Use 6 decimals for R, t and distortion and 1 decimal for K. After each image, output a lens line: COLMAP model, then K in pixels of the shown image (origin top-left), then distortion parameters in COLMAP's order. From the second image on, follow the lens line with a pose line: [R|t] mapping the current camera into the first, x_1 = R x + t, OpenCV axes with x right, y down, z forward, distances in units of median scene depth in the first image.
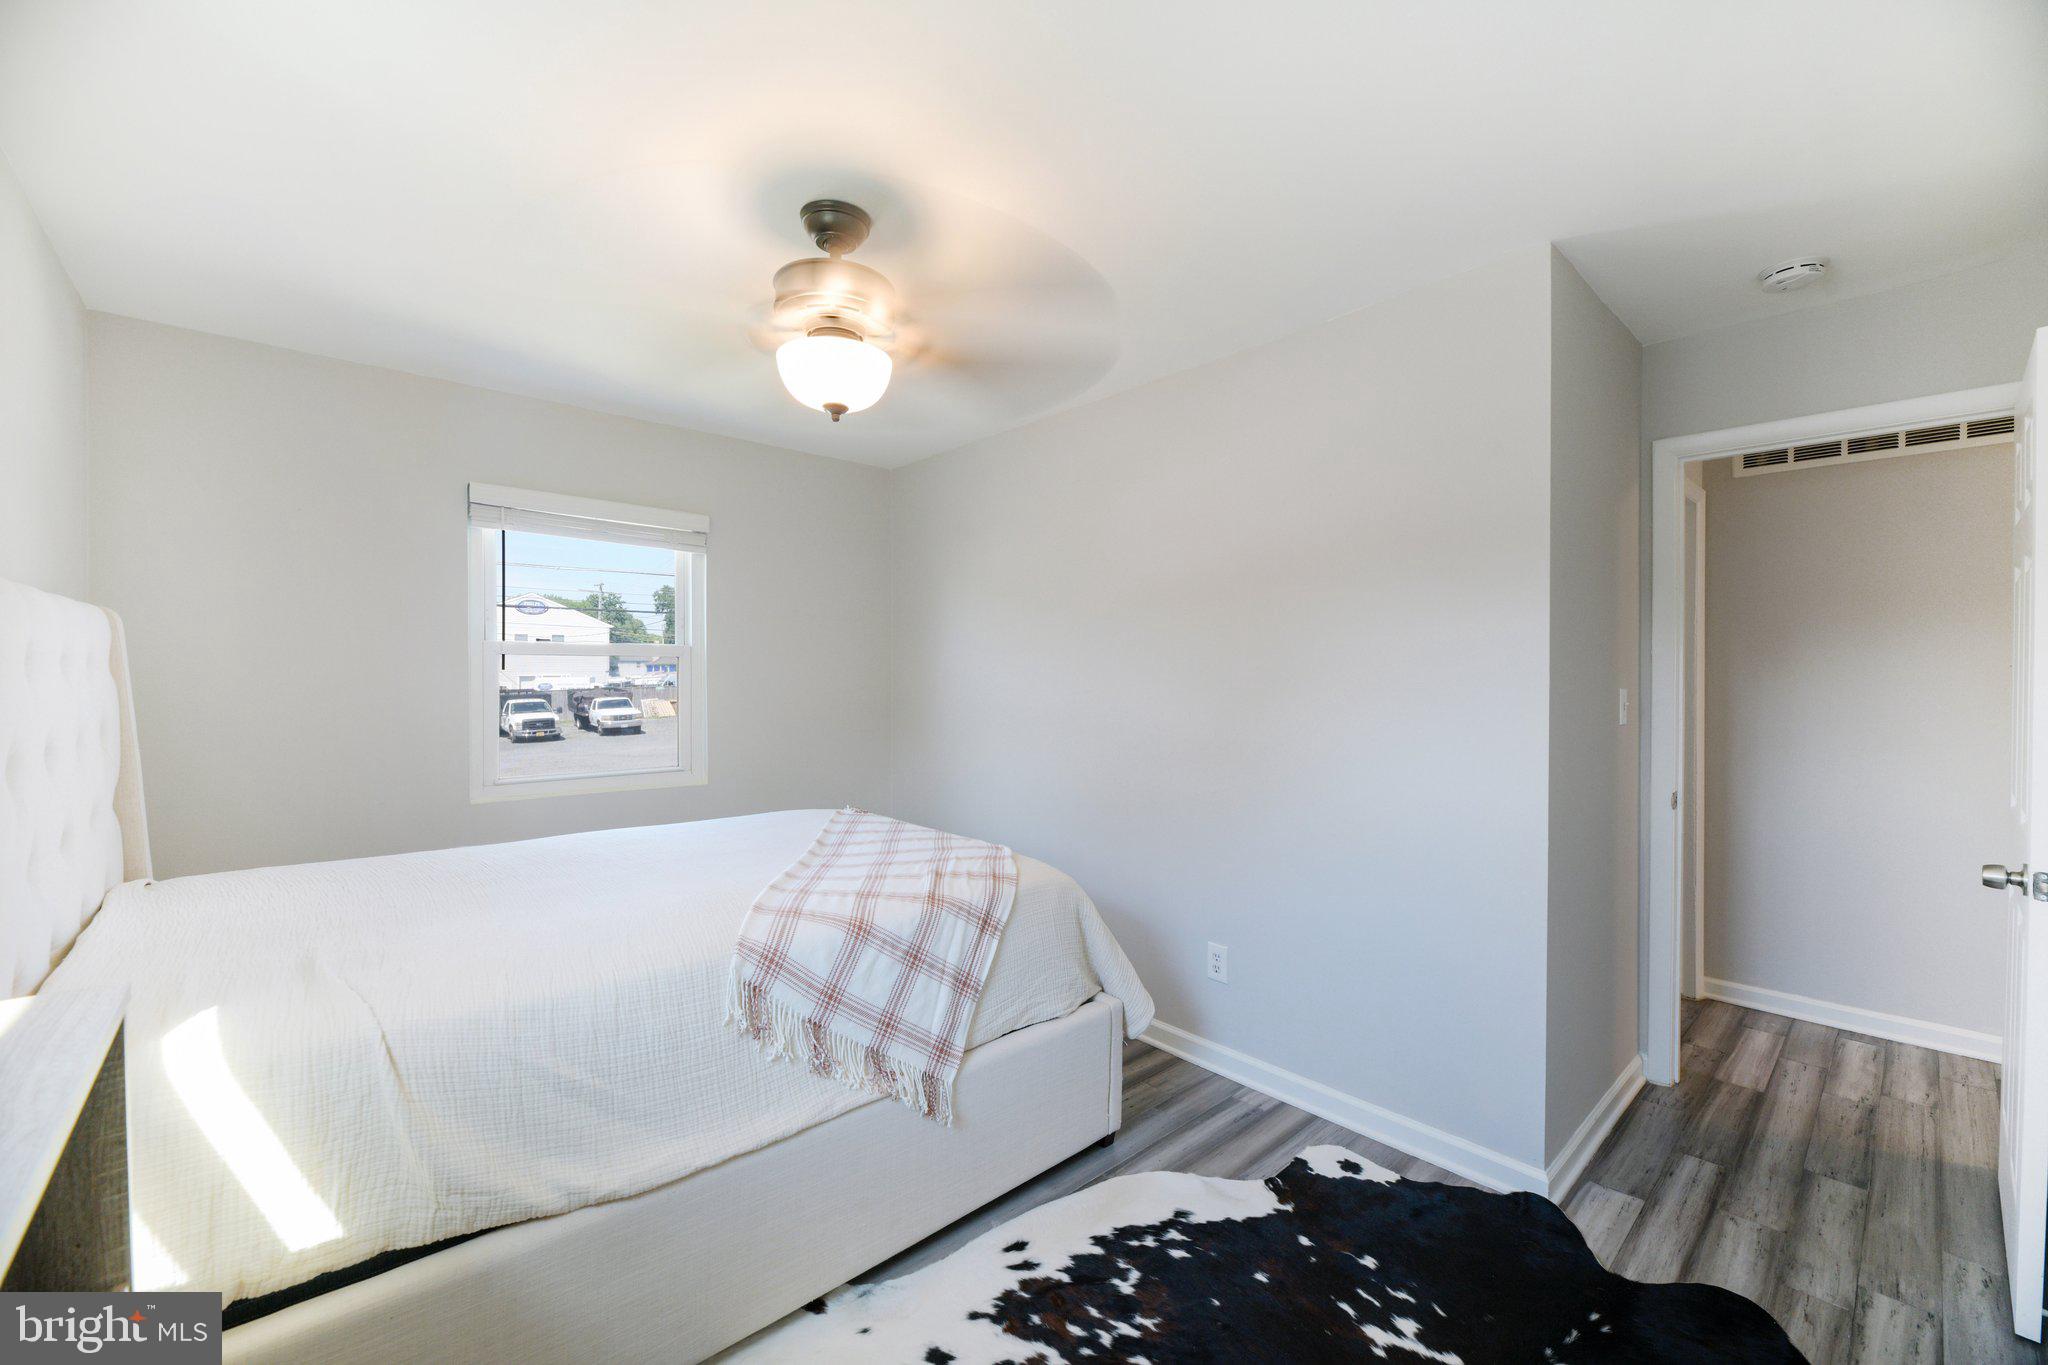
lens RADIAL K [[814.9, 0, 1038.1], [0, 814.9, 681.3], [0, 0, 1]] dist [0.002112, -0.006724]
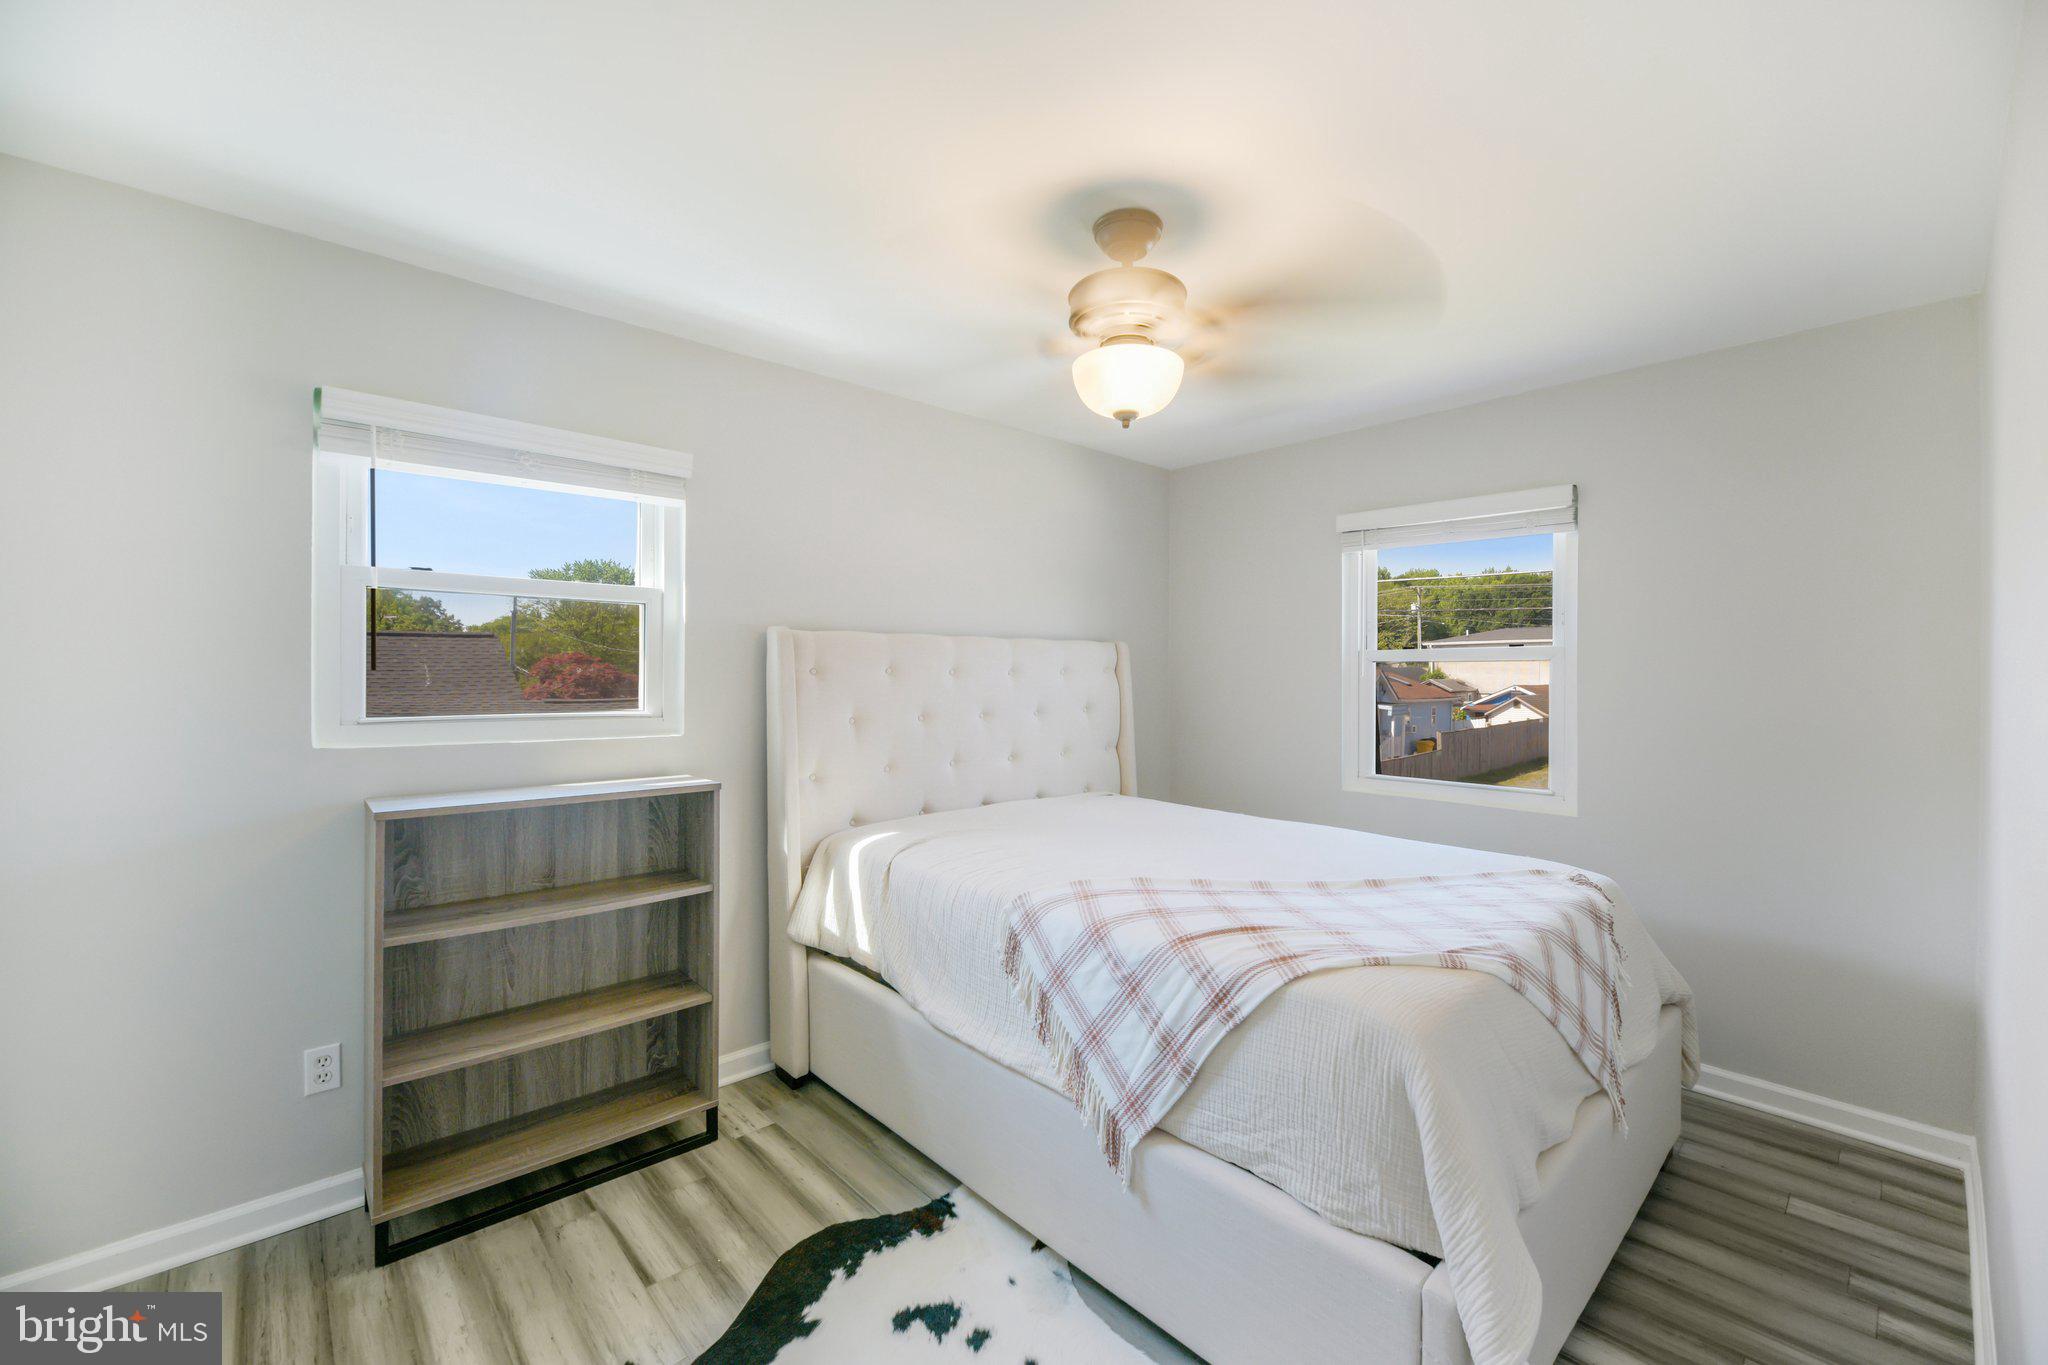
lens RADIAL K [[835.9, 0, 1024.0], [0, 835.9, 682.5], [0, 0, 1]] dist [0.000939, -0.000003]
pose [[-0.010881, 0.000057, -0.999941, 0.810823], [-0.012877, 0.999917, 0.000198, -0.002528], [0.999858, 0.012879, -0.010879, 0.912796]]
